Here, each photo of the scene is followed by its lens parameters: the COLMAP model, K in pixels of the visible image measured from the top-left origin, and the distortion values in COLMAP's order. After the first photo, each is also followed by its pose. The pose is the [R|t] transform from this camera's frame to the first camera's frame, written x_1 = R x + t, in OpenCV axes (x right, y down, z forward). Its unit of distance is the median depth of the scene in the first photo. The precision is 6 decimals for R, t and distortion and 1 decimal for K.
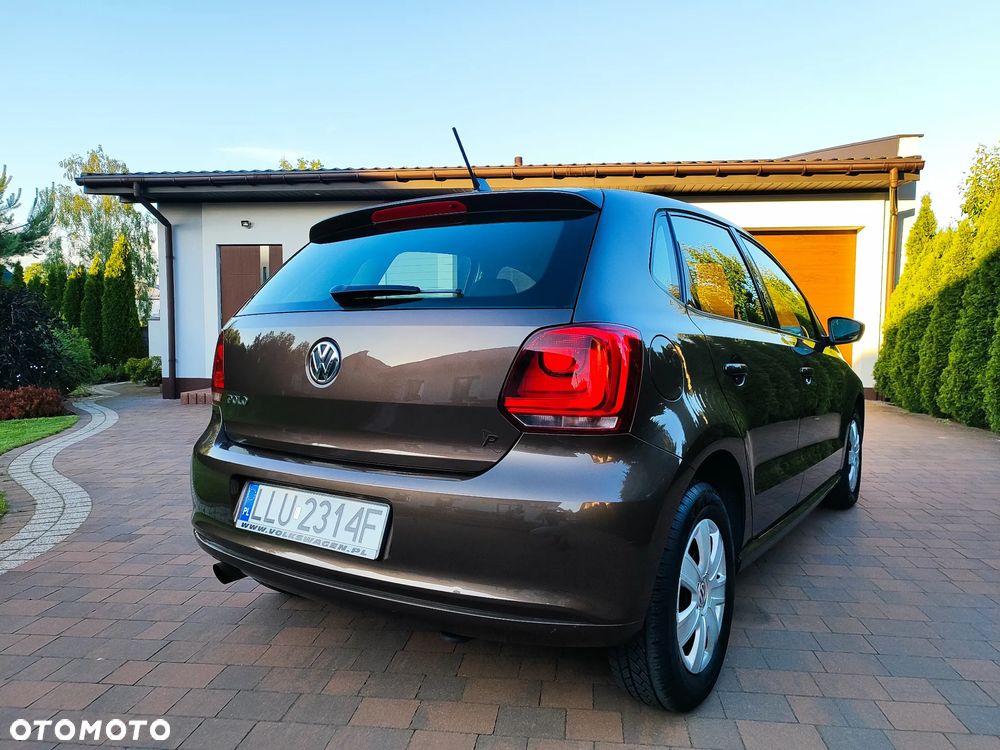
lens RADIAL K [[711.7, 0, 501.2], [0, 711.7, 376.0], [0, 0, 1]] dist [0.009710, -0.002712]
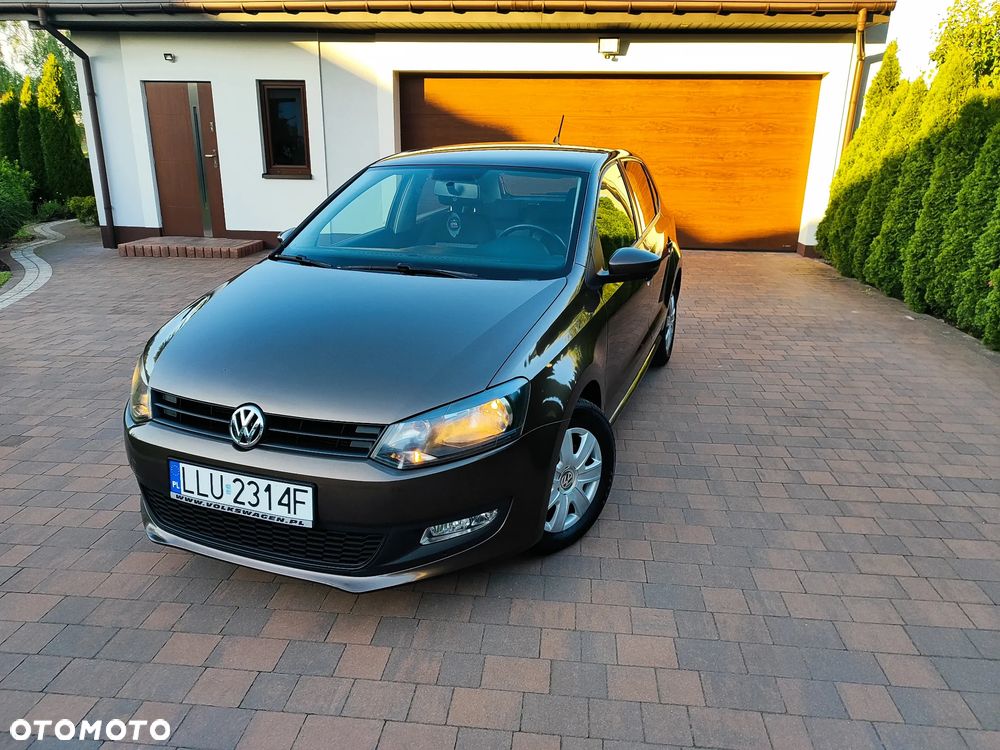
lens RADIAL K [[711.5, 0, 505.8], [0, 711.5, 376.0], [0, 0, 1]] dist [0.011963, -0.009031]
pose [[0.999774, 0.003286, 0.021026, 0.079447], [-0.008326, 0.969645, 0.244375, -0.058783], [-0.019584, -0.244494, 0.969453, -0.004397]]
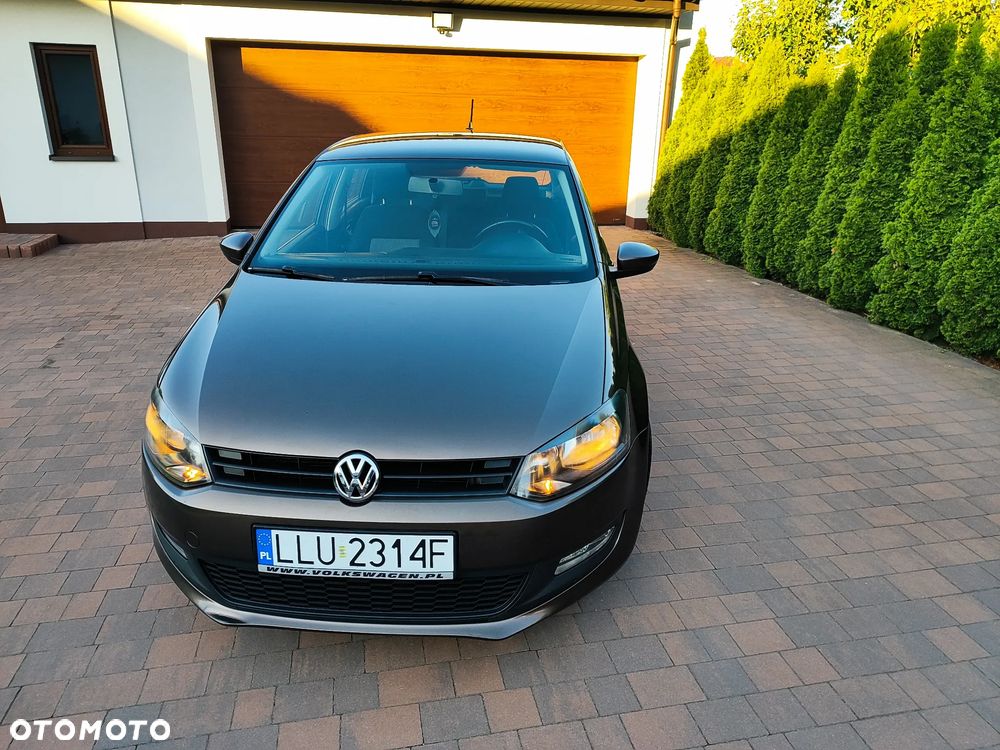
lens RADIAL K [[711.7, 0, 501.2], [0, 711.7, 376.0], [0, 0, 1]] dist [0.009710, -0.002712]
pose [[0.948721, -0.095003, 0.301501, -0.038547], [0.007156, 0.959981, 0.279972, -0.071746], [-0.316034, -0.263458, 0.911434, 0.034365]]
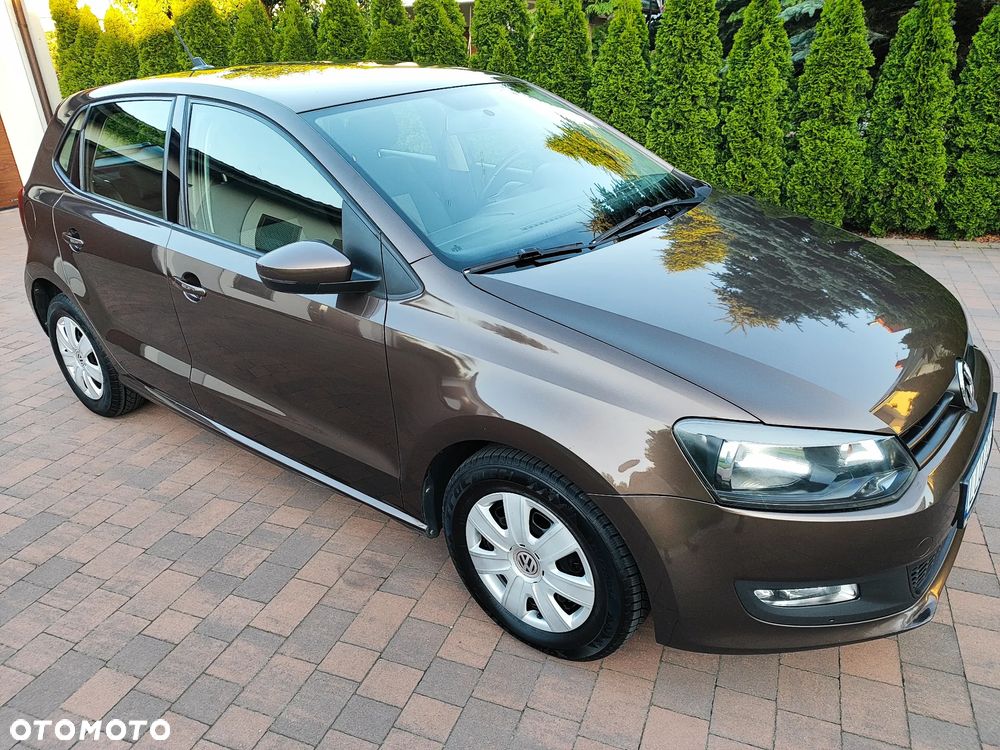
lens RADIAL K [[711.9, 0, 502.8], [0, 711.9, 372.0], [0, 0, 1]] dist [0.013778, -0.007946]
pose [[0.250075, -0.407884, 0.878119, -0.278334], [0.115268, 0.913027, 0.391273, -0.078302], [-0.961341, 0.003372, 0.275341, 0.264434]]
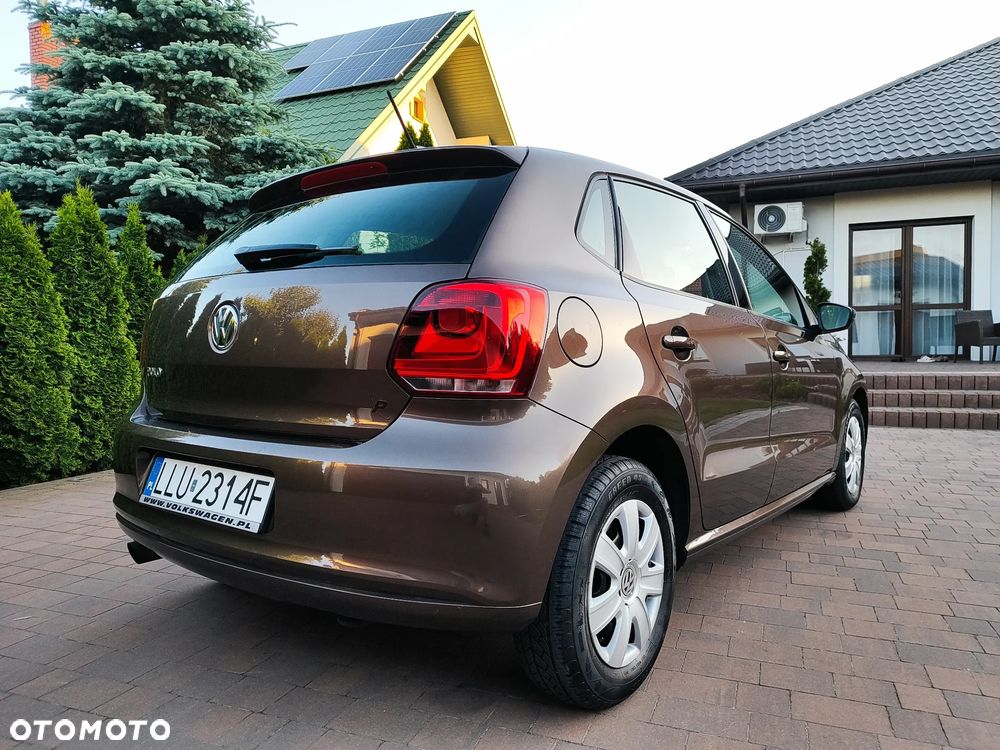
lens RADIAL K [[713.2, 0, 500.4], [0, 713.2, 373.7], [0, 0, 1]] dist [0.010798, -0.010584]
pose [[-0.968582, 0.000441, 0.248695, 0.017067], [0.027442, 0.994081, 0.105118, -0.038323], [-0.247176, 0.108640, -0.962861, 0.841701]]
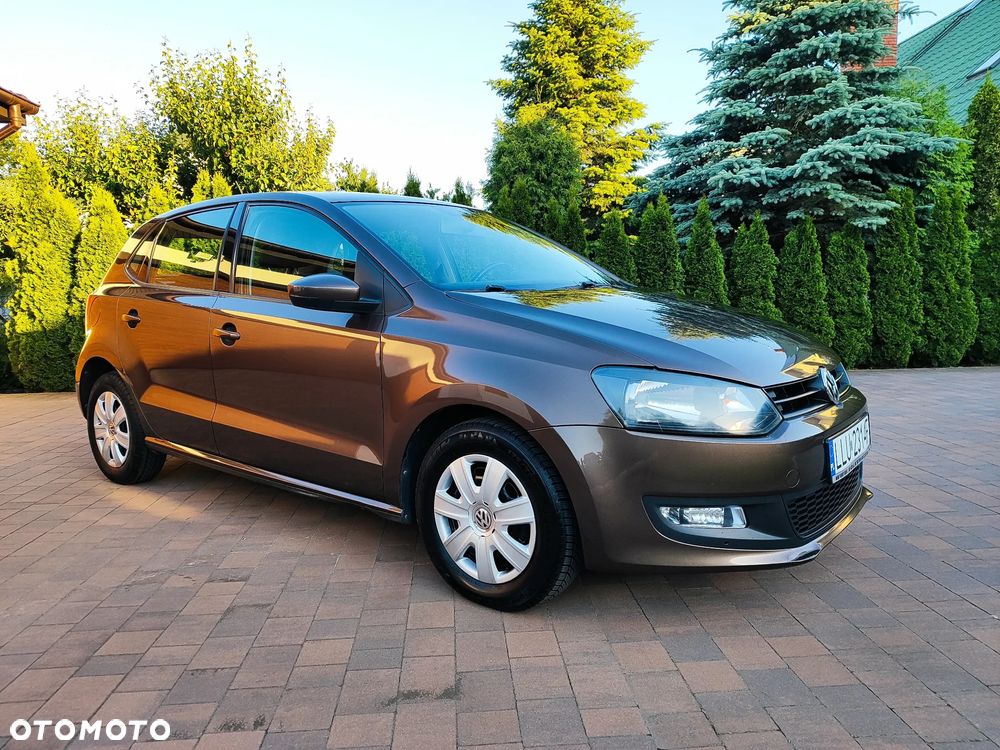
lens RADIAL K [[703.4, 0, 500.7], [0, 703.4, 375.6], [0, 0, 1]] dist [0.027122, -0.026560]
pose [[-0.191531, -0.106404, 0.975702, -0.433716], [0.088288, 0.988208, 0.125099, -0.040101], [-0.977508, 0.110103, -0.179878, 0.721872]]
